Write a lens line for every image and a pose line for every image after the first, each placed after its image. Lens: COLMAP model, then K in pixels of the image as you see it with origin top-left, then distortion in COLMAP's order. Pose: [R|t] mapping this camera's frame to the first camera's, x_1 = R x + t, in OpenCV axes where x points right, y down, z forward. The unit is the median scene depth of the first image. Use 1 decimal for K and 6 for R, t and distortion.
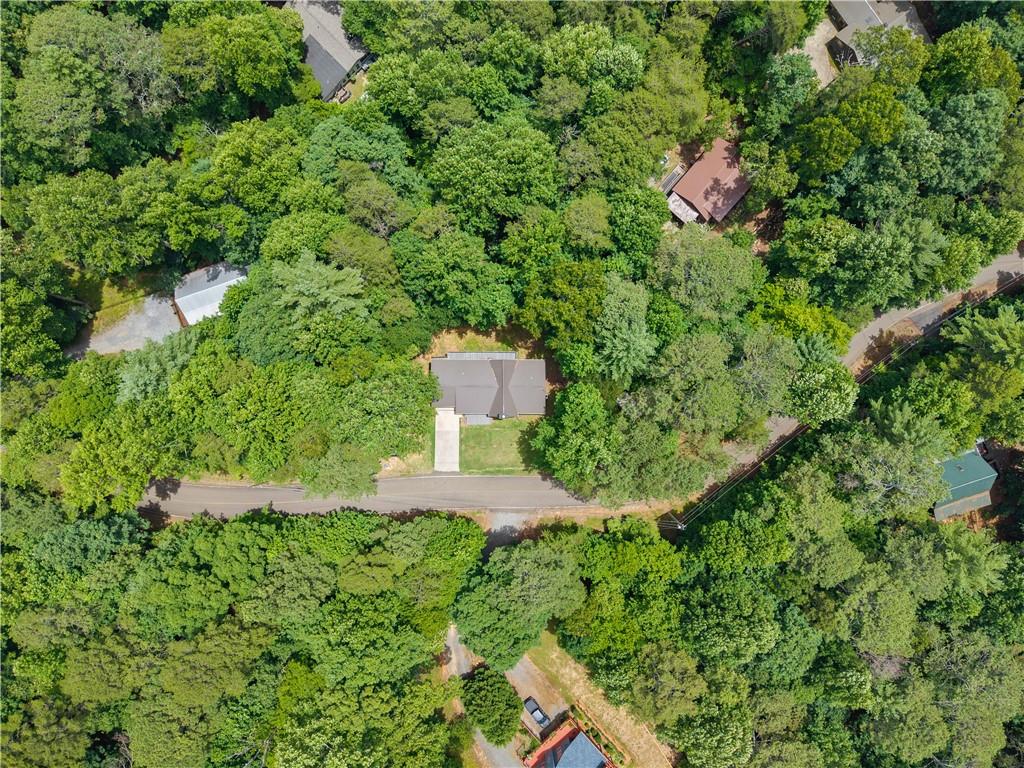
lens RADIAL K [[703.3, 0, 513.7], [0, 703.3, 384.7], [0, 0, 1]] dist [0.014462, -0.024959]
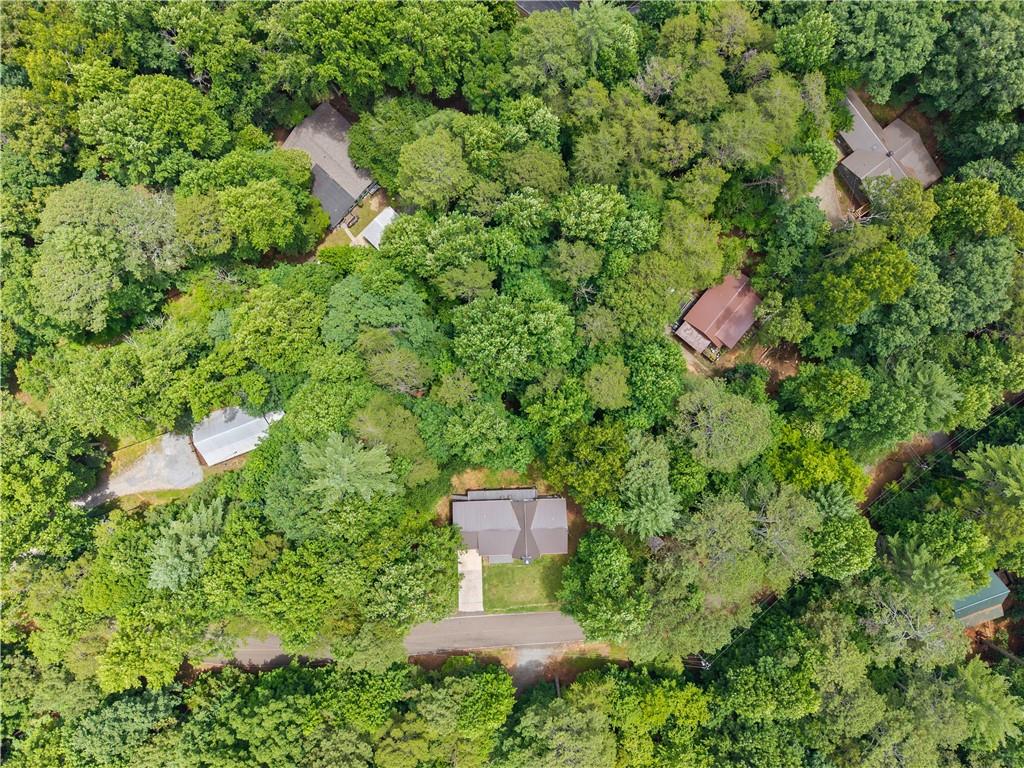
lens RADIAL K [[703.3, 0, 513.8], [0, 703.3, 385.6], [0, 0, 1]] dist [0.014462, -0.024959]
pose [[0.999392, -0.032457, 0.012771, -0.041683], [0.032295, 0.999398, 0.012676, -0.238432], [-0.013174, -0.012256, 0.999838, -0.009917]]
